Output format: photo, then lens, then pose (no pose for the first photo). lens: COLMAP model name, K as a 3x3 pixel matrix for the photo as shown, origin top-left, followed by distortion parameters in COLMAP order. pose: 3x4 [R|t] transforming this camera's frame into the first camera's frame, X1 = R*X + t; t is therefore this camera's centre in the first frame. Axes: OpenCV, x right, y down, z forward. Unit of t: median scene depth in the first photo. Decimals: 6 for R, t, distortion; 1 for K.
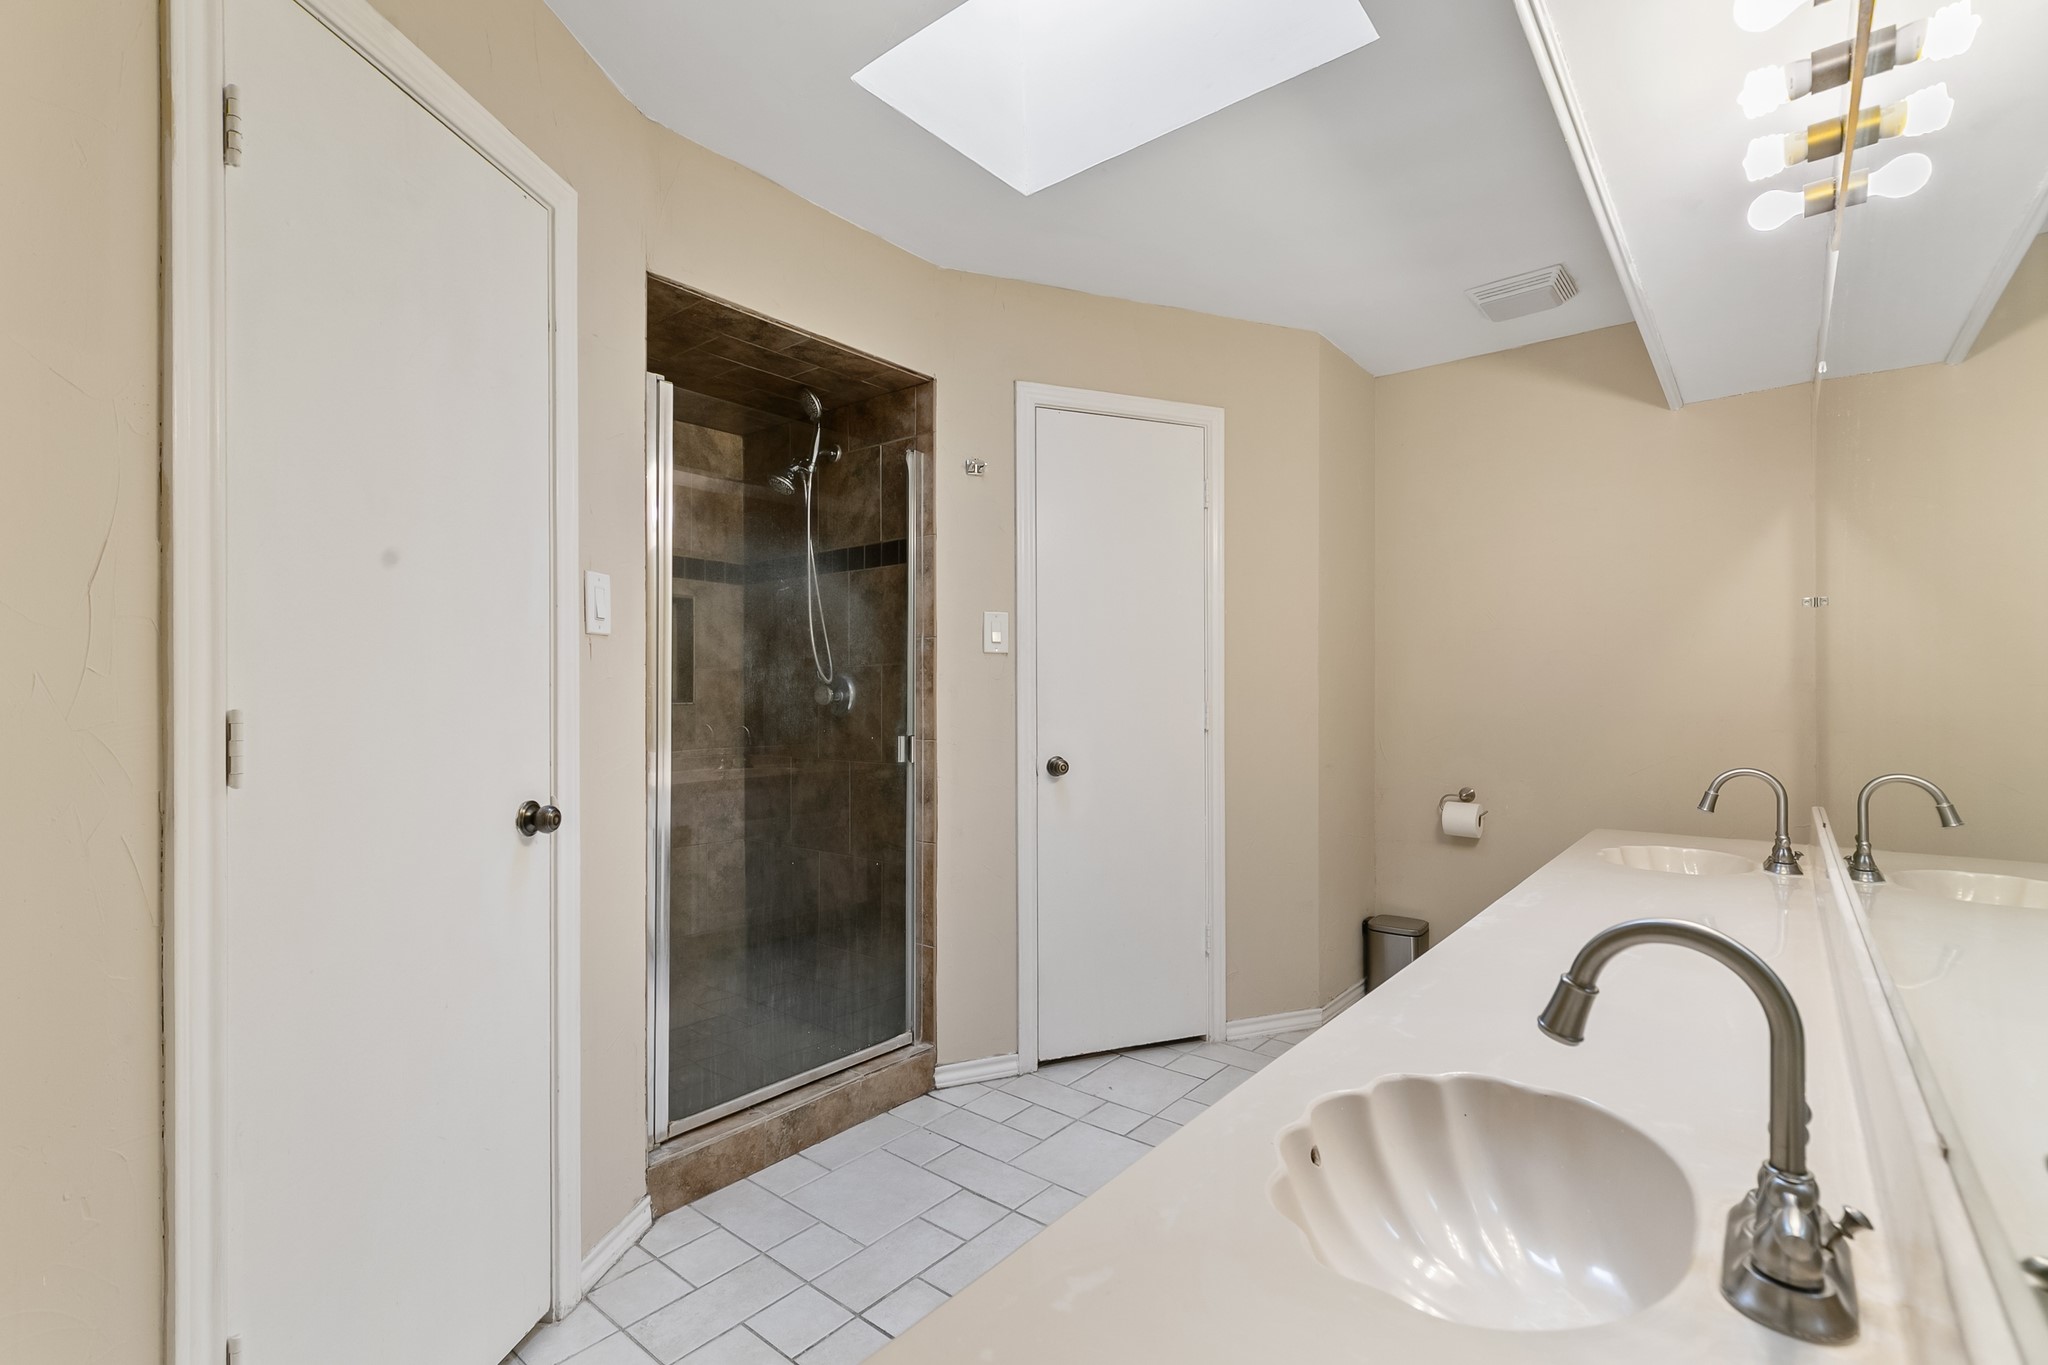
lens RADIAL K [[920.9, 0, 1023.4], [0, 920.9, 690.6], [0, 0, 1]] dist [0.005822, -0.000065]
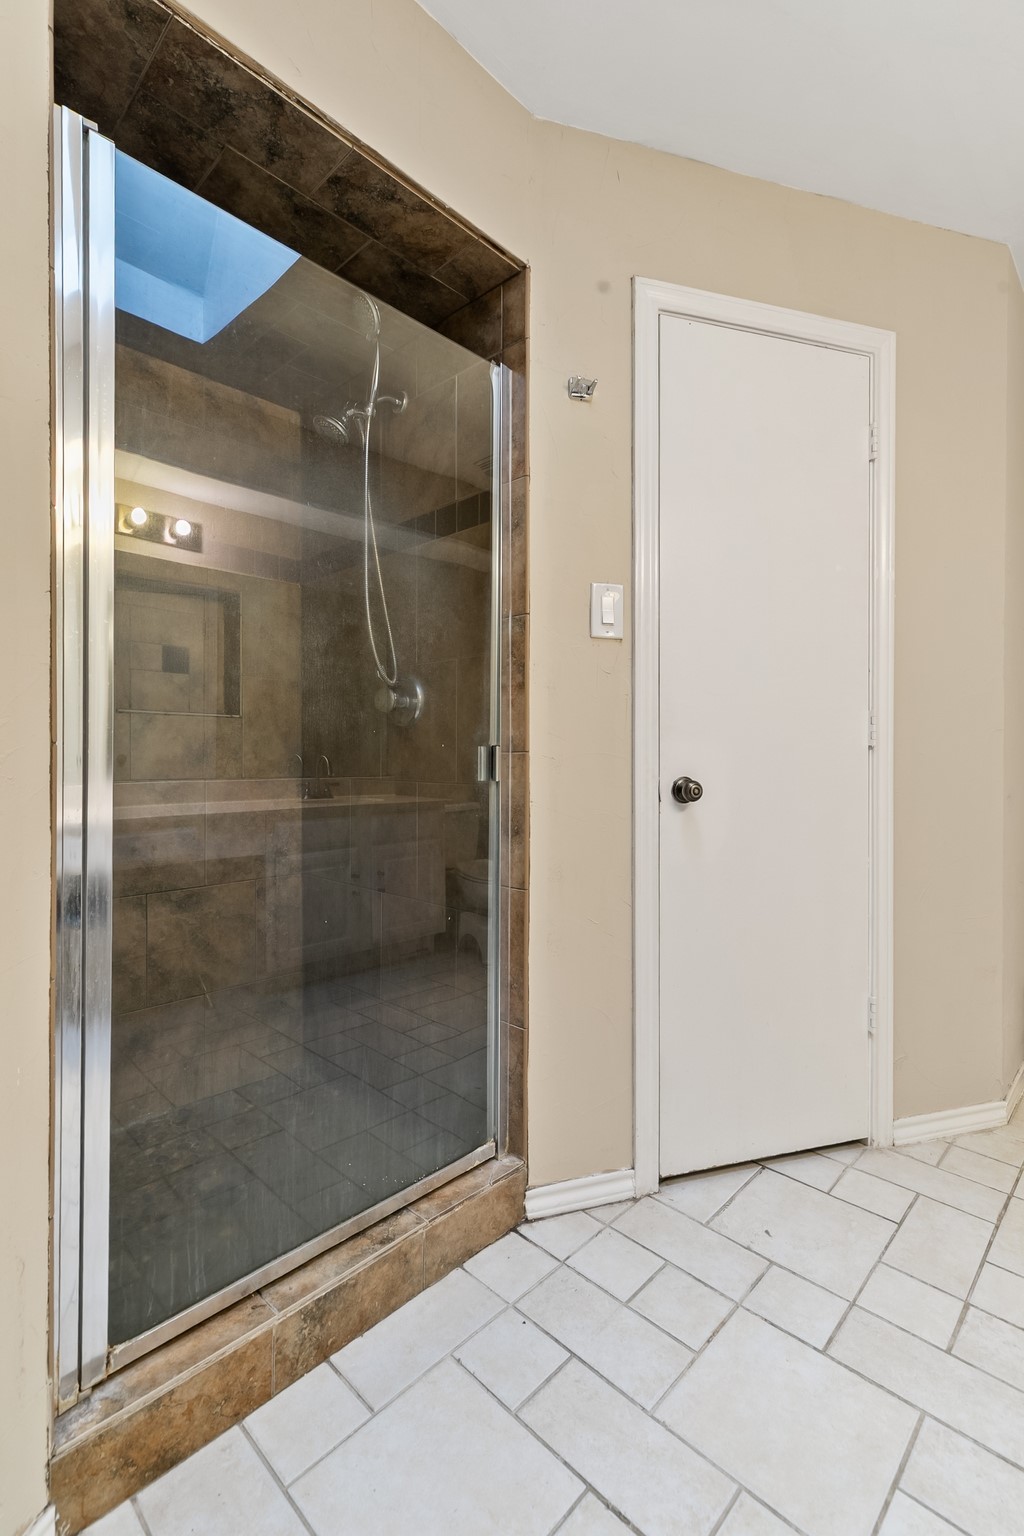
lens RADIAL K [[690.7, 0, 514.3], [0, 690.7, 755.9], [0, 0, 1]] dist [0.005822, -0.000065]
pose [[0.997067, 0.003979, -0.076434, -0.062729], [-0.003434, 0.999968, 0.007251, 0.052528], [0.076461, -0.006967, 0.997048, 0.436862]]
